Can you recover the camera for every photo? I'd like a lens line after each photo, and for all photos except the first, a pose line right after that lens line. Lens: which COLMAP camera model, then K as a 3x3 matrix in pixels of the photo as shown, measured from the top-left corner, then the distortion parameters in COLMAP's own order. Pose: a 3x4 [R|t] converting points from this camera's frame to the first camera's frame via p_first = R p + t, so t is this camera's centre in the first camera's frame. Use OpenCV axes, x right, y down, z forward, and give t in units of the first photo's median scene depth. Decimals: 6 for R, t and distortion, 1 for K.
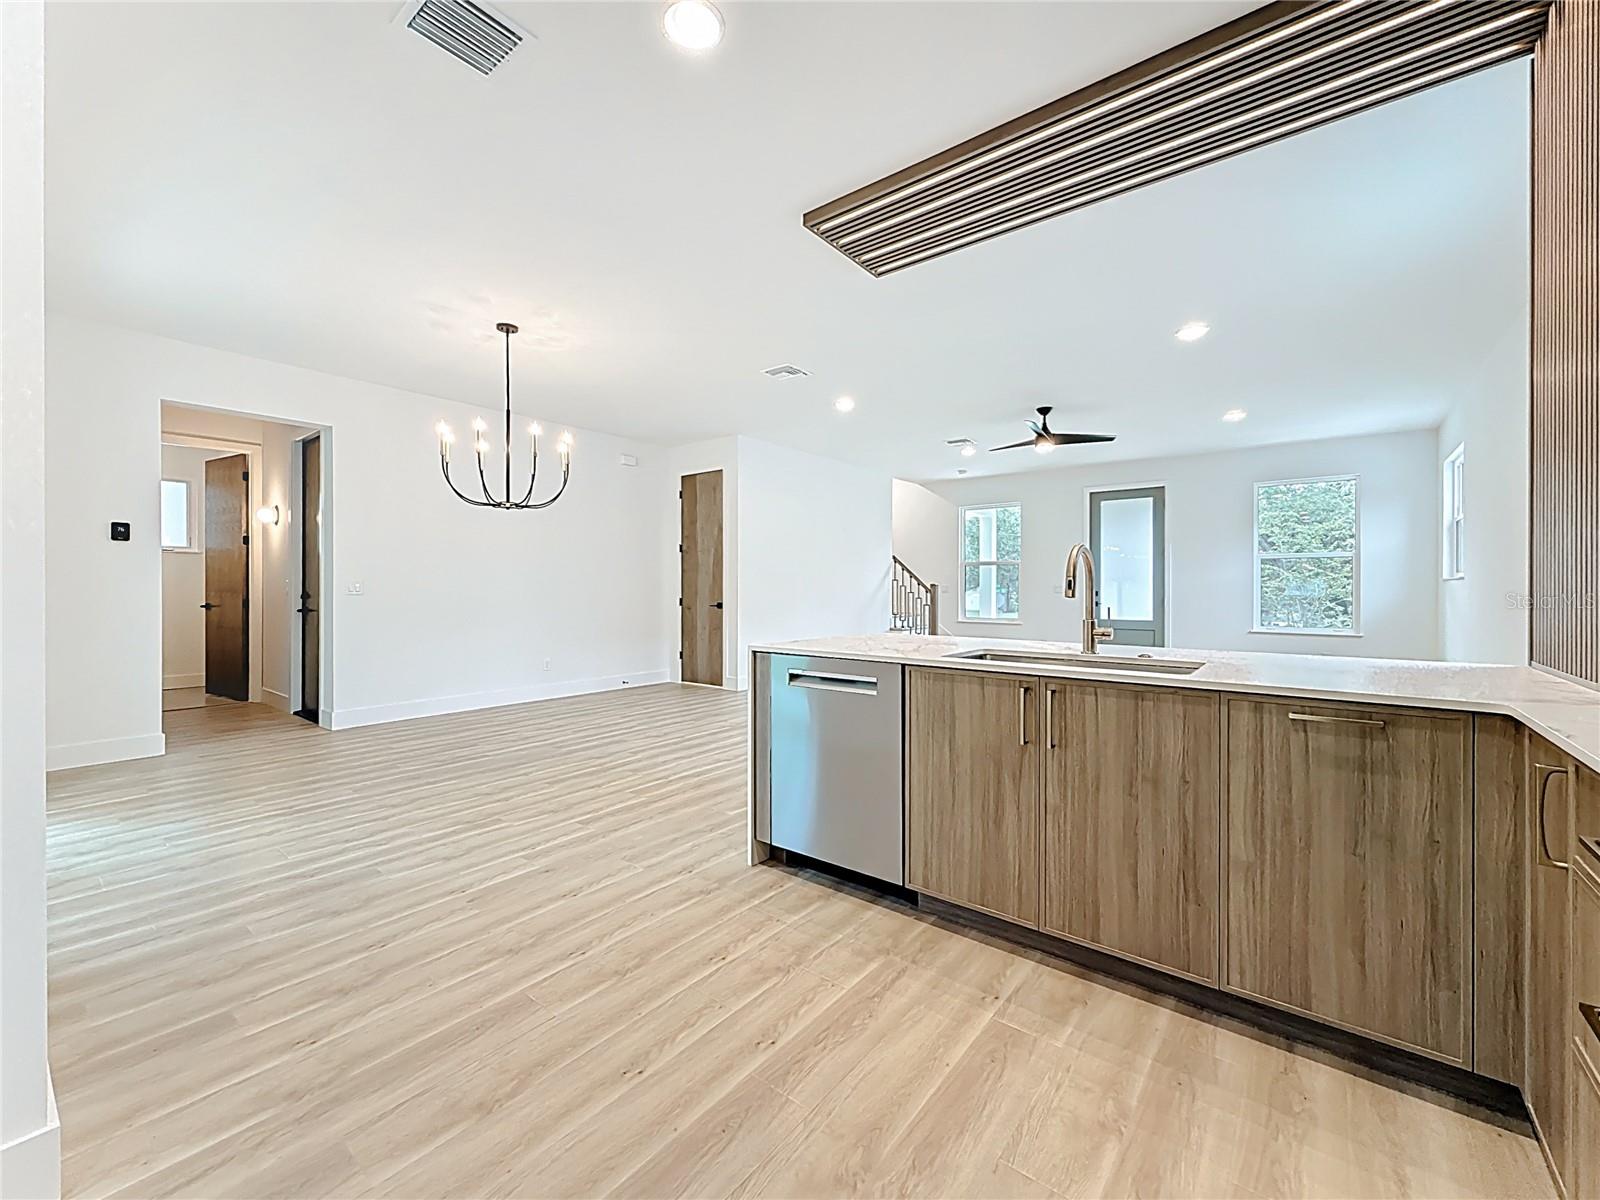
lens RADIAL K [[655.8, 0, 803.0], [0, 655.8, 587.3], [0, 0, 1]] dist [0.004978, -0.001678]
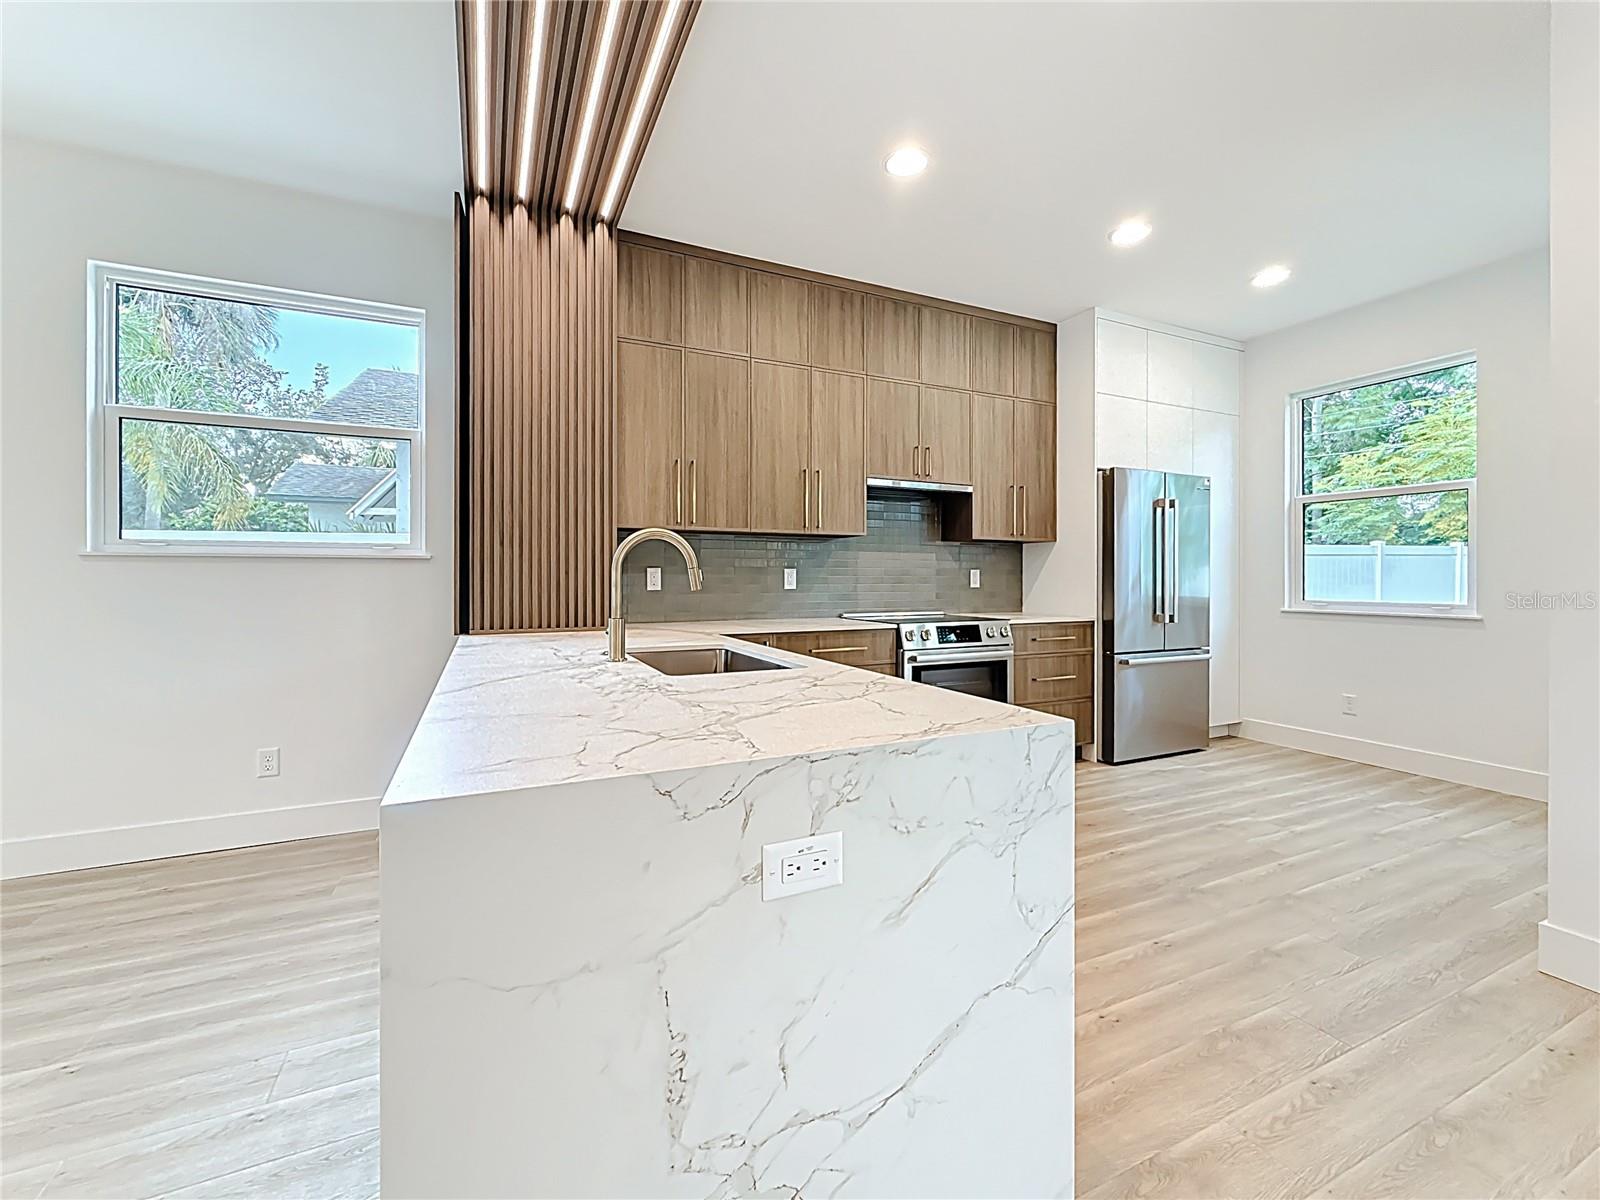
lens RADIAL K [[668.5, 0, 800.4], [0, 668.5, 574.0], [0, 0, 1]] dist [-0.000103, 0.000418]
pose [[-0.895415, -0.001749, 0.445228, -0.104610], [-0.004753, 0.999973, -0.005631, -0.002056], [-0.445206, -0.007158, -0.895399, 1.319115]]
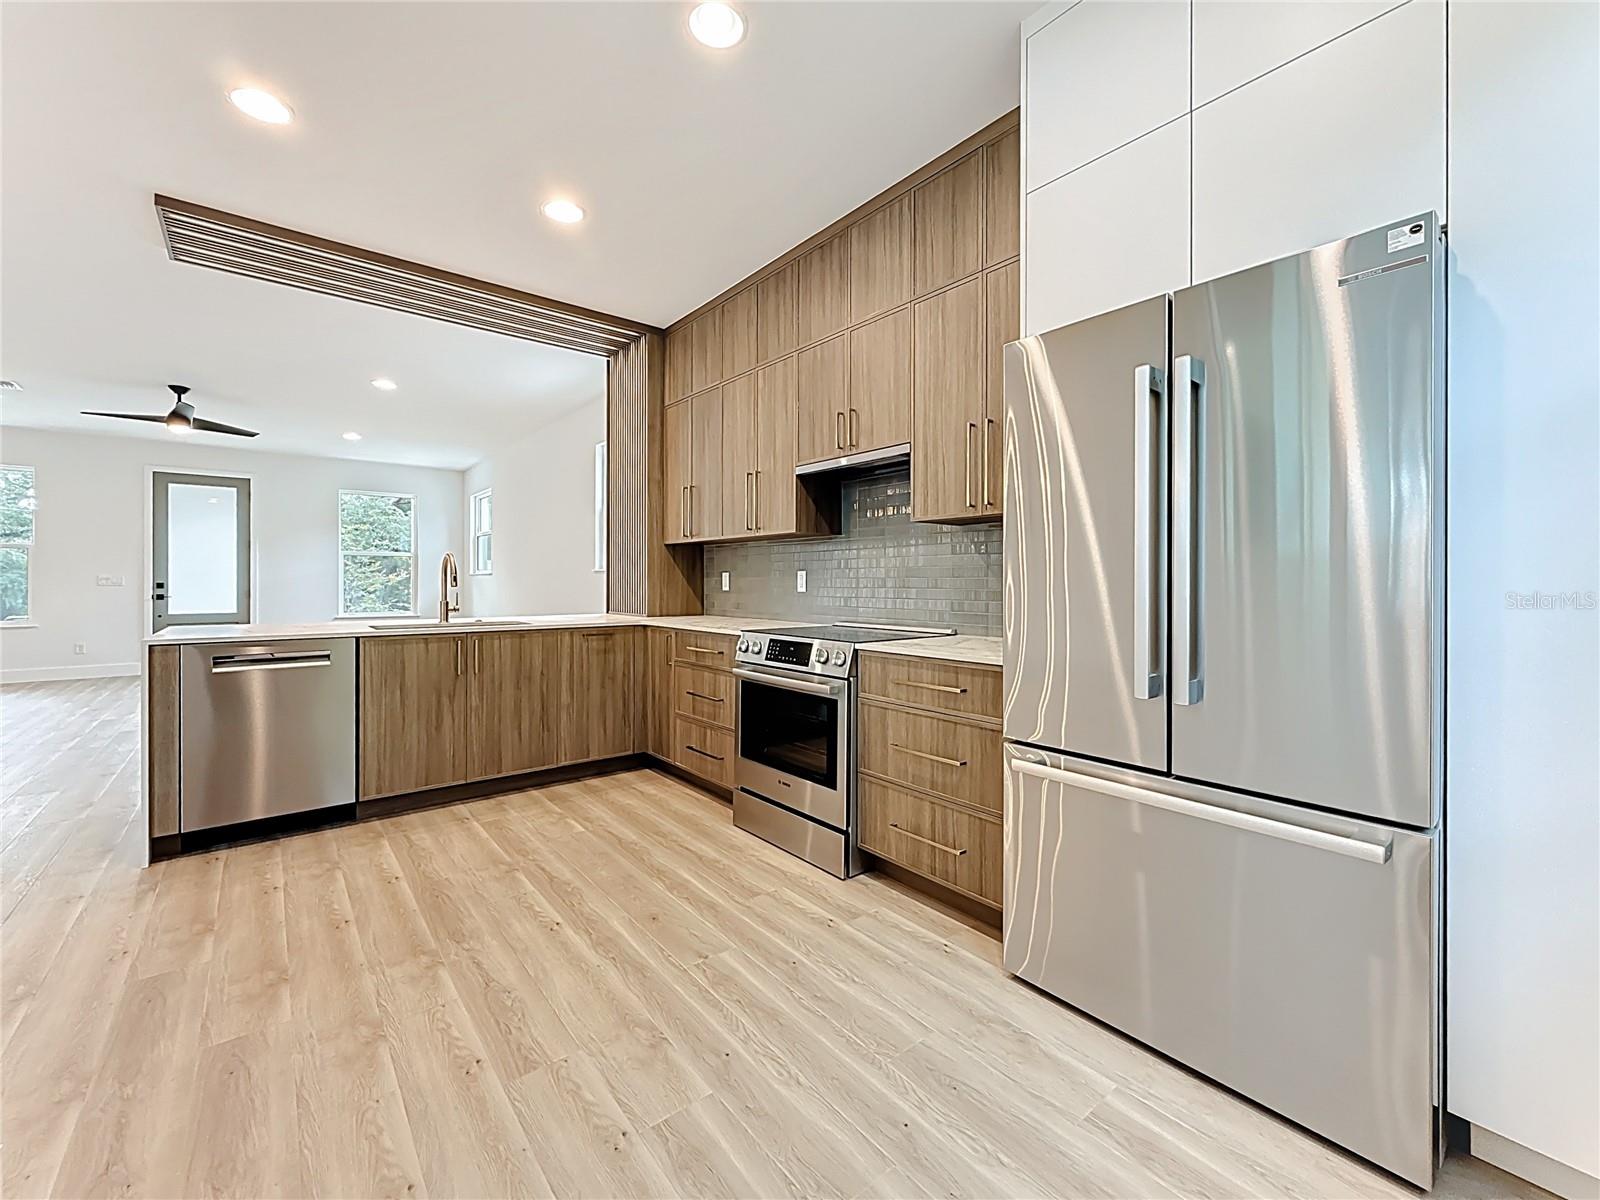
lens RADIAL K [[655.8, 0, 797.7], [0, 655.8, 581.2], [0, 0, 1]] dist [0.004978, -0.001678]
pose [[0.218000, -0.002297, 0.975946, -0.737556], [-0.002994, 0.999991, 0.003022, -0.004364], [-0.975944, -0.003581, 0.217991, -0.136815]]
